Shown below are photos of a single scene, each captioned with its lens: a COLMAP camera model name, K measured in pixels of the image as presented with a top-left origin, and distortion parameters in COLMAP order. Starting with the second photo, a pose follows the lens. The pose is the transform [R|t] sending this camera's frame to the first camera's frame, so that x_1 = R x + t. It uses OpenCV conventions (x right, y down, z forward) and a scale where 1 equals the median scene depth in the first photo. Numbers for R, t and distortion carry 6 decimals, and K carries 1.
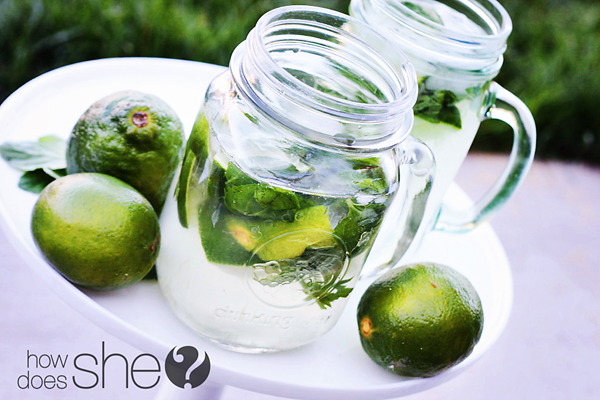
lens RADIAL K [[1406.4, 0, 300.0], [0, 1406.4, 199.6], [0, 0, 1]] dist [-0.058074, -0.408391]
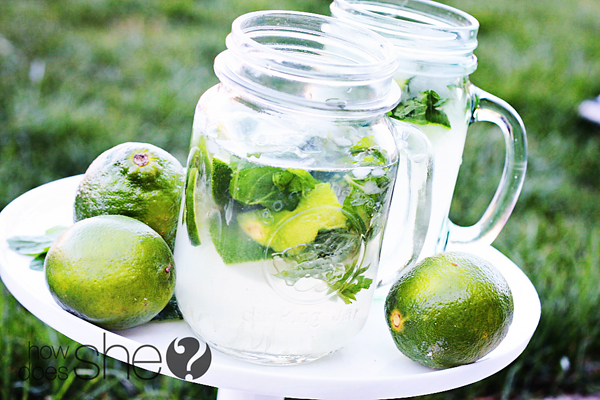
lens RADIAL K [[1406.4, 0, 300.0], [0, 1406.4, 199.6], [0, 0, 1]] dist [-0.058074, -0.408391]
pose [[0.987033, -0.157334, 0.031798, -0.036072], [0.155735, 0.890675, -0.427134, 0.425083], [0.038881, 0.426548, 0.903629, 0.086865]]
